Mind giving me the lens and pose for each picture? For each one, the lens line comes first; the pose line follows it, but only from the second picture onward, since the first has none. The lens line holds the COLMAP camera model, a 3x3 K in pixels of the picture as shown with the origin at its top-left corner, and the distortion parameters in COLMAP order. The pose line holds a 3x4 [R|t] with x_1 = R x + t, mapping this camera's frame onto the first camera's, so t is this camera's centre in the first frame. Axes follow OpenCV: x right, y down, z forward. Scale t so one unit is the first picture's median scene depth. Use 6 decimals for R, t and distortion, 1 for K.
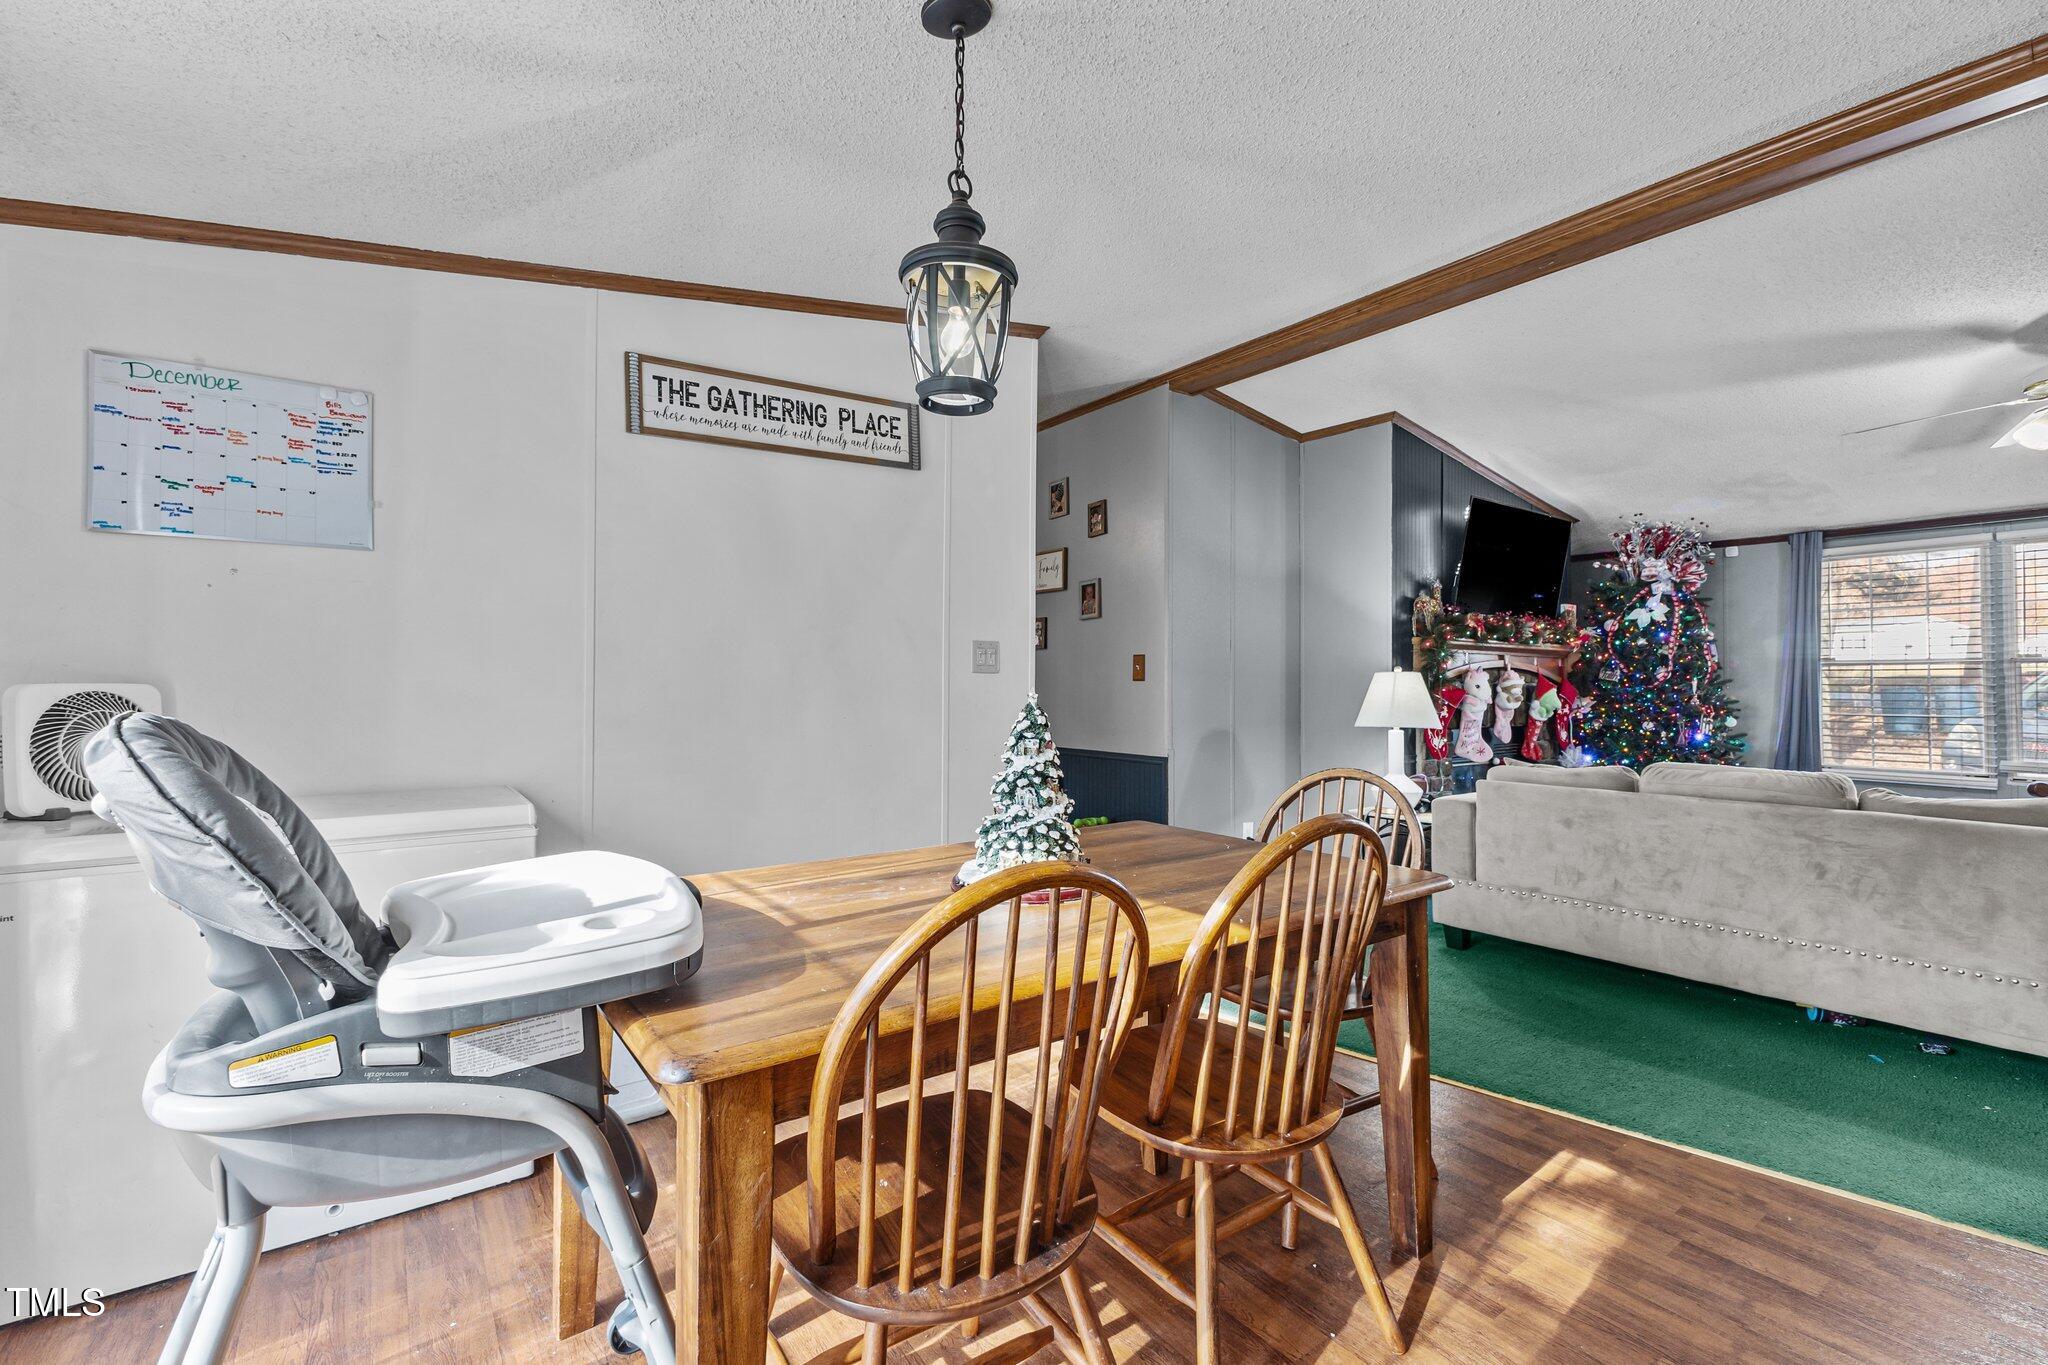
lens RADIAL K [[910.1, 0, 1024.0], [0, 910.1, 682.5], [0, 0, 1]] dist [-0.002541, -0.000892]
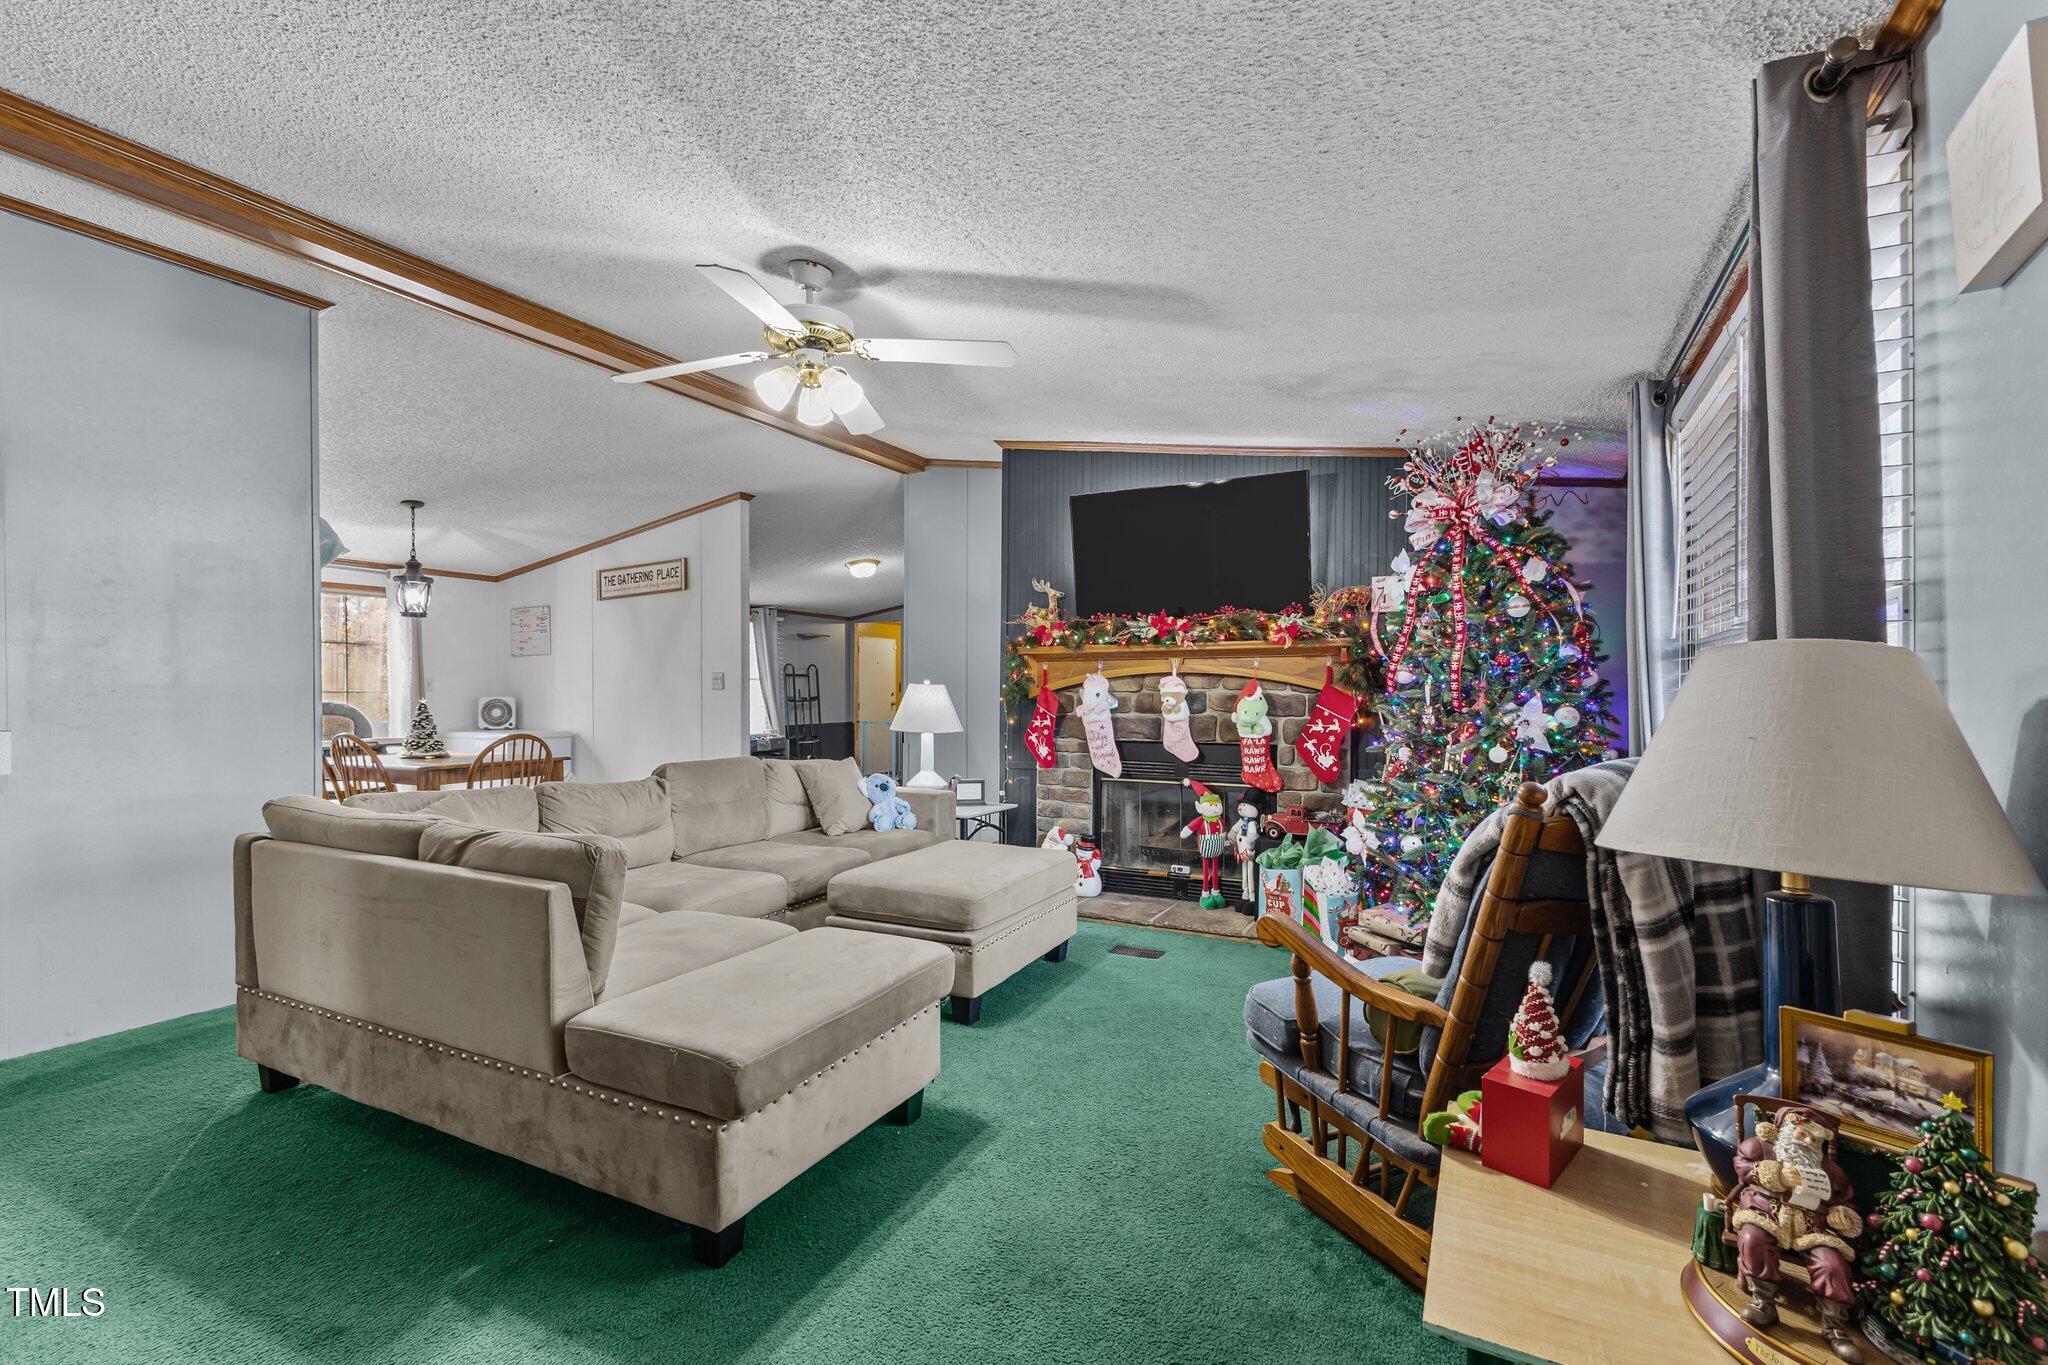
lens RADIAL K [[910.1, 0, 1024.0], [0, 910.1, 682.5], [0, 0, 1]] dist [-0.002541, -0.000892]
pose [[0.443479, -0.007722, -0.896251, 1.969495], [0.005280, 0.999968, -0.006004, -0.011218], [0.896269, -0.002070, 0.443506, 0.741100]]
